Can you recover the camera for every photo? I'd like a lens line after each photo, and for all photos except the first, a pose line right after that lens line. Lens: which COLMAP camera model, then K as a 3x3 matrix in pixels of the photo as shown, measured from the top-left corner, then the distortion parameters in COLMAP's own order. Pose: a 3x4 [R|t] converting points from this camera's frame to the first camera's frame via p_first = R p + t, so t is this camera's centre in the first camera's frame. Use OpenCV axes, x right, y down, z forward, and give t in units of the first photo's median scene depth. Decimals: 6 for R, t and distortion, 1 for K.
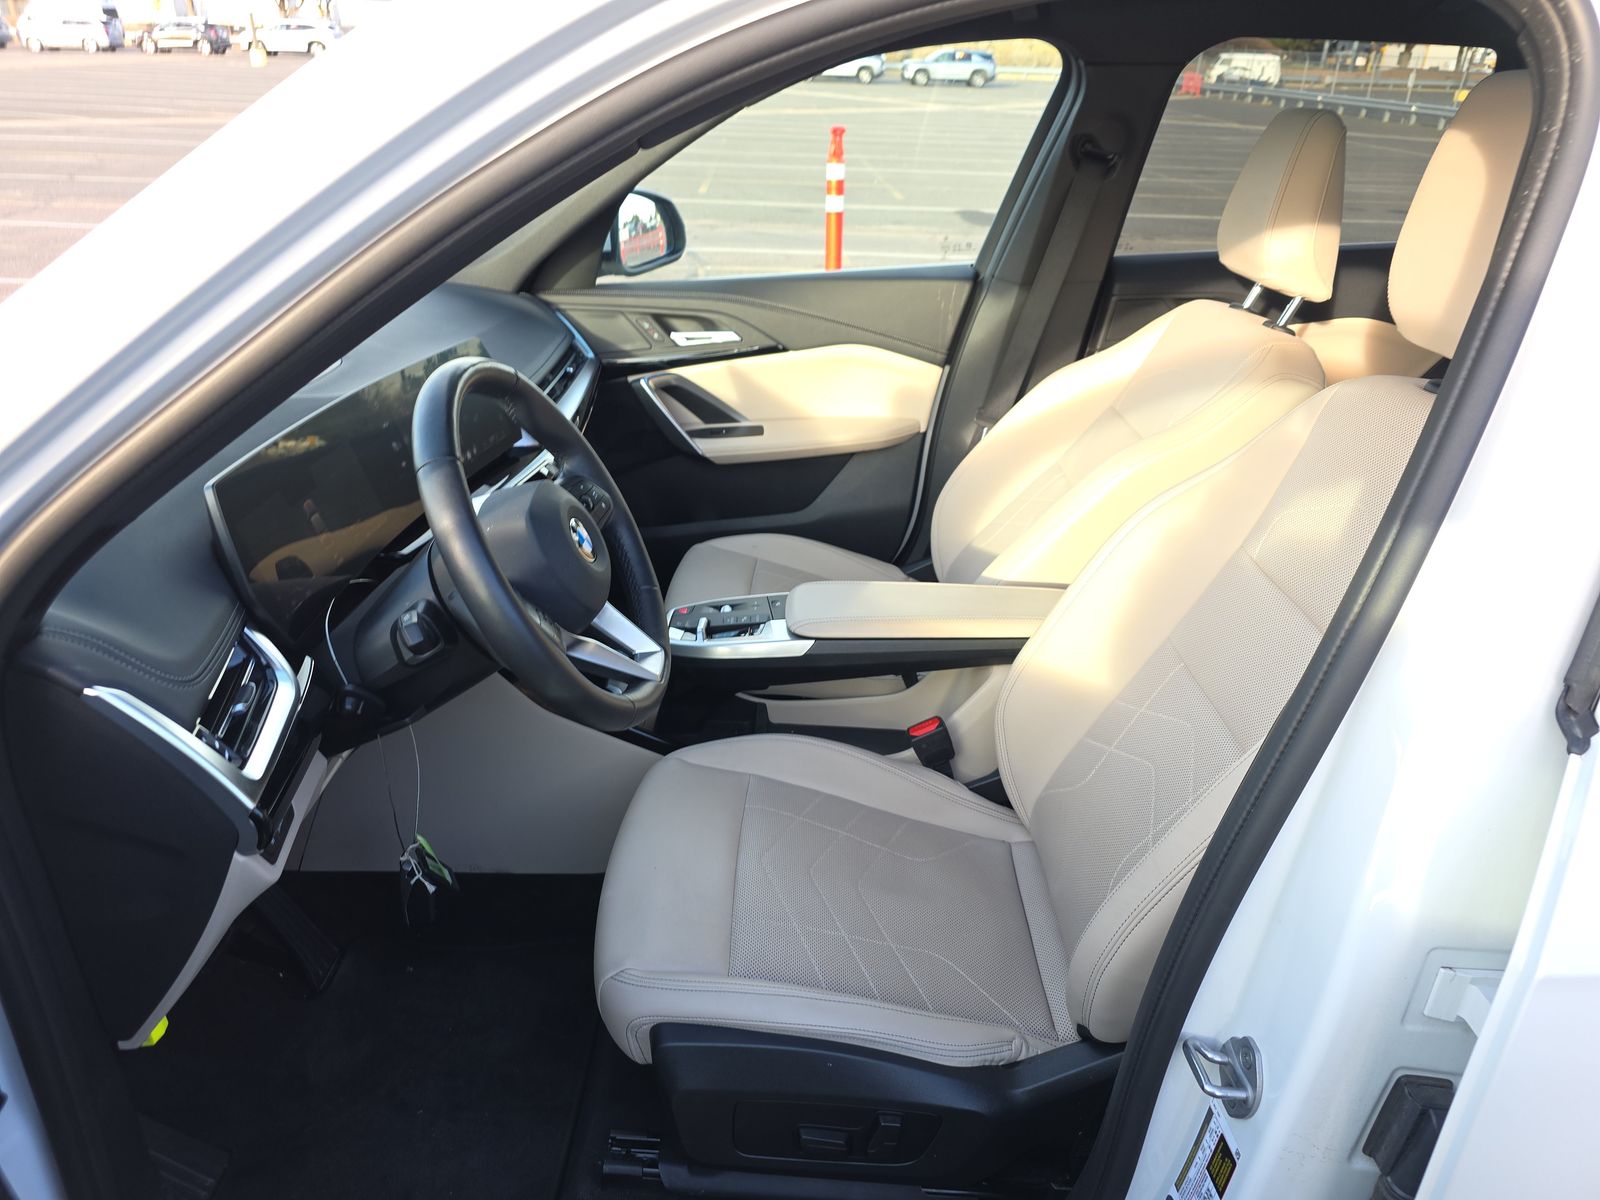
lens RADIAL K [[1064.9, 0, 800.0], [0, 1064.9, 600.0], [0, 0, 1]] dist [0.016467, -0.006632]
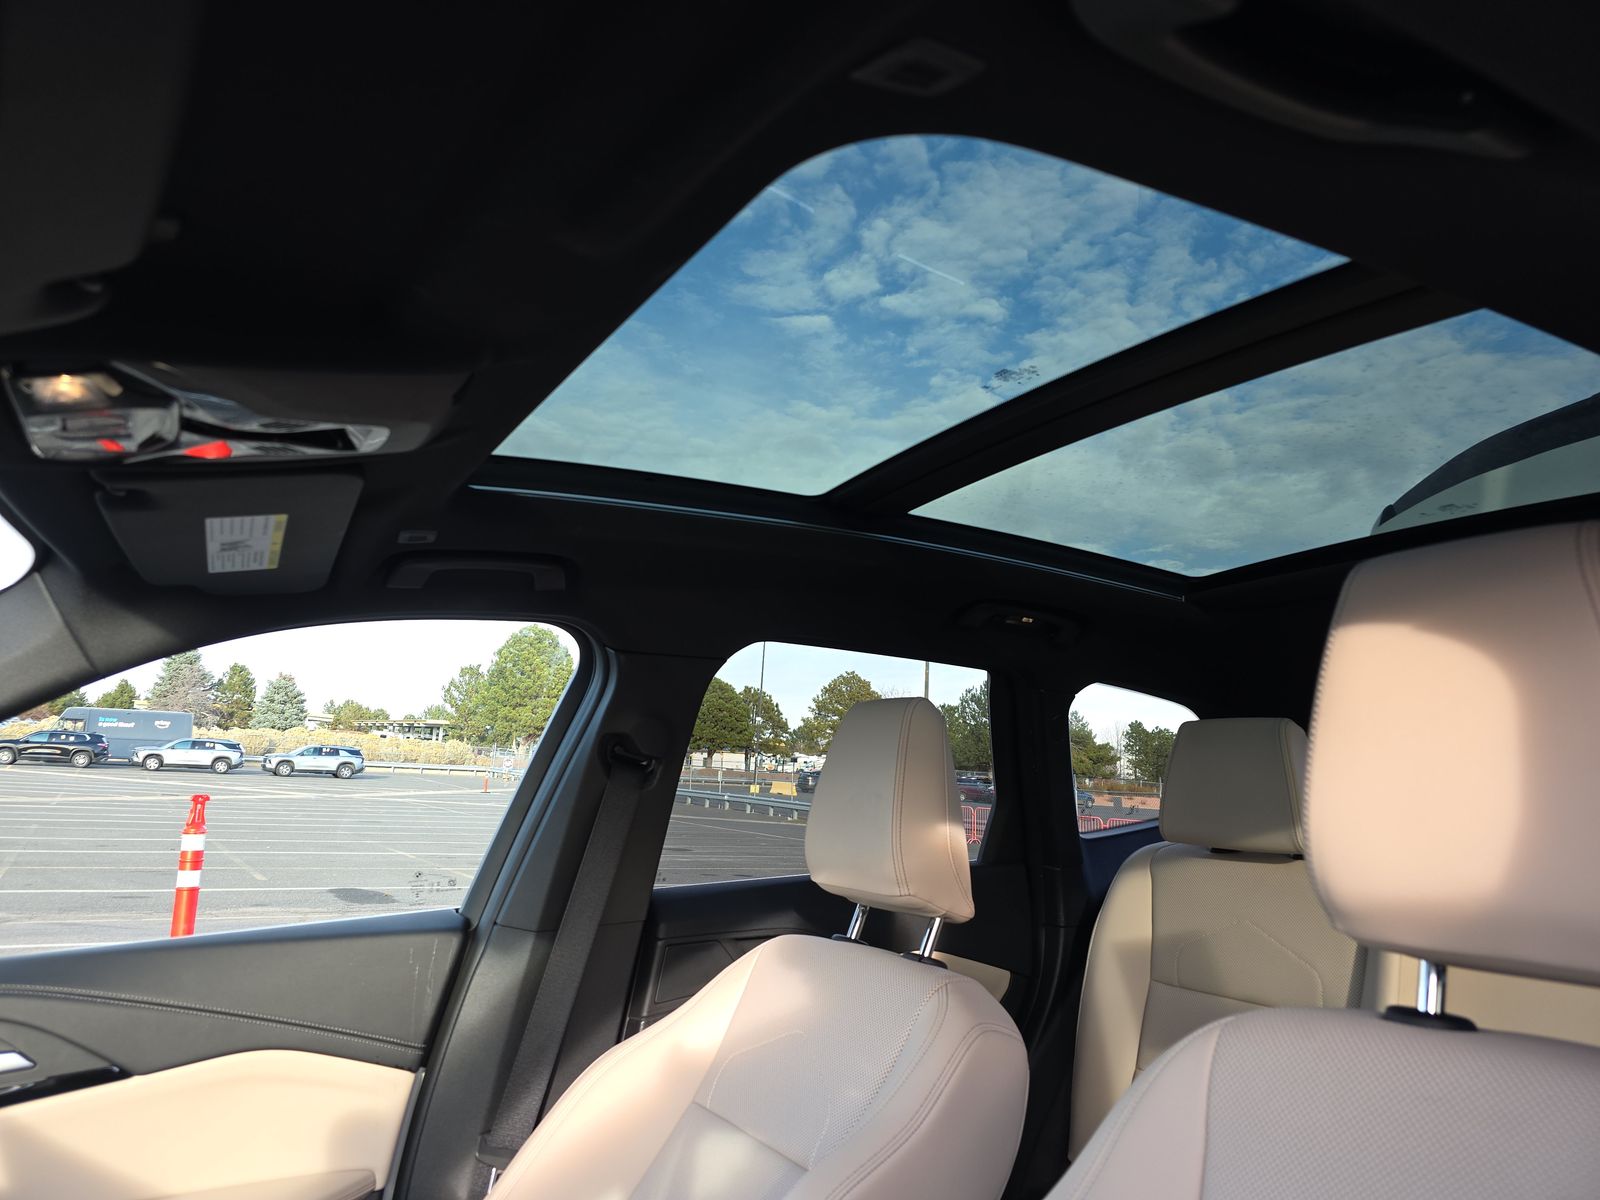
lens RADIAL K [[1064.9, 0, 800.0], [0, 1064.9, 600.0], [0, 0, 1]] dist [0.016467, -0.006632]
pose [[0.855425, 0.099584, 0.508263, -0.022587], [0.210435, 0.829862, -0.516765, -0.075244], [-0.473249, 0.549010, 0.688929, 0.304858]]
